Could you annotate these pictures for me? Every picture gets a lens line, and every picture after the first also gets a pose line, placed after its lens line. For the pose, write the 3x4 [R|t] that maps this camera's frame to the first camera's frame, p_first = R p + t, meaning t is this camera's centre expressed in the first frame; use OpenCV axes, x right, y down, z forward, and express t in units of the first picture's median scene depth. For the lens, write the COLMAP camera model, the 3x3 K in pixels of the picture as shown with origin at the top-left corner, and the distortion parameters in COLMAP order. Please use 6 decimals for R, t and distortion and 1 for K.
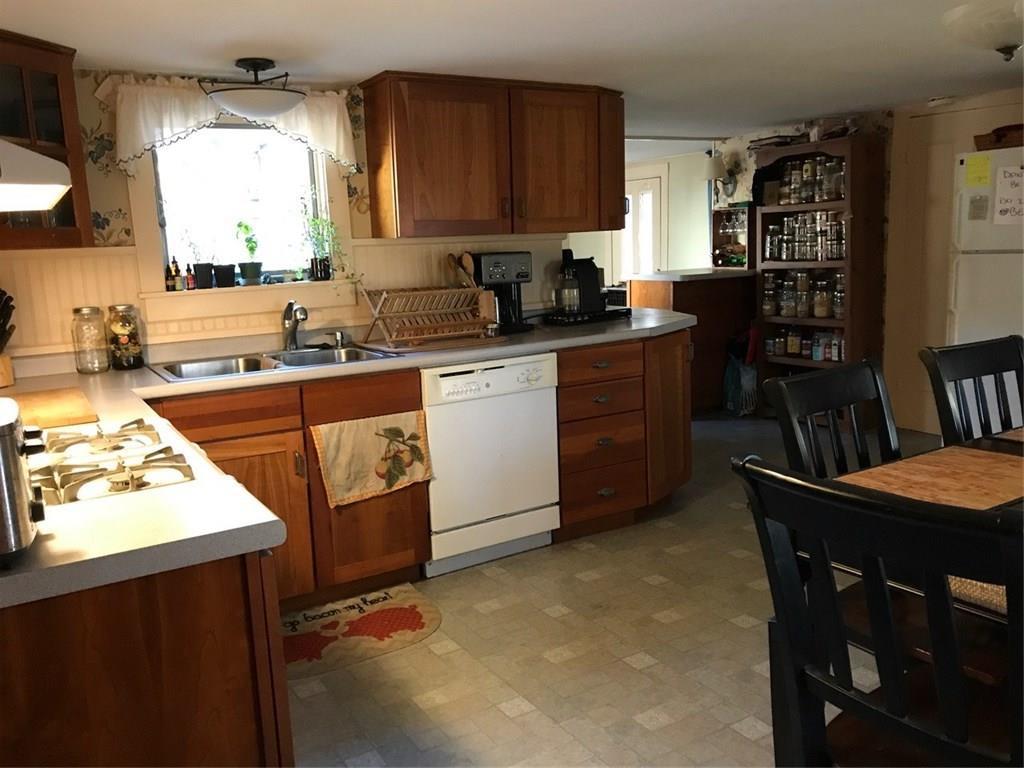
lens RADIAL K [[822.8, 0, 512.0], [0, 822.8, 368.1], [0, 0, 1]] dist [0.014746, -0.009681]
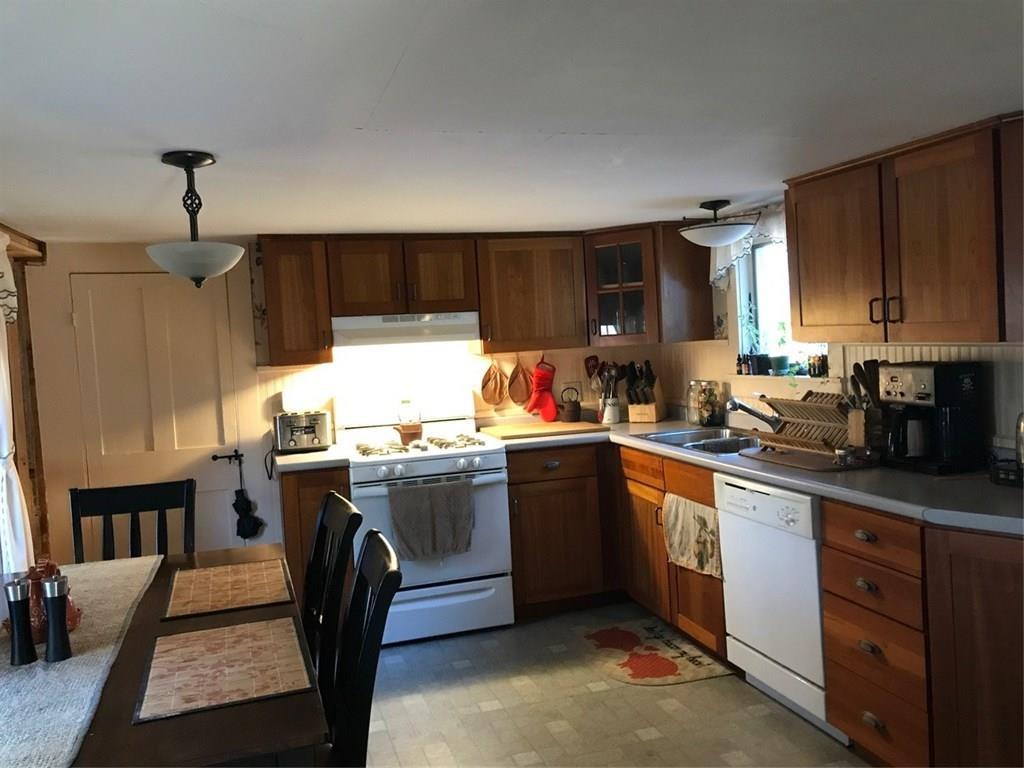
lens RADIAL K [[822.8, 0, 512.0], [0, 822.8, 368.1], [0, 0, 1]] dist [0.014746, -0.009681]
pose [[-0.214435, 0.094164, -0.972189, 0.972665], [-0.081610, 0.990134, 0.113903, -0.232463], [0.973323, 0.103765, -0.204635, 0.953515]]
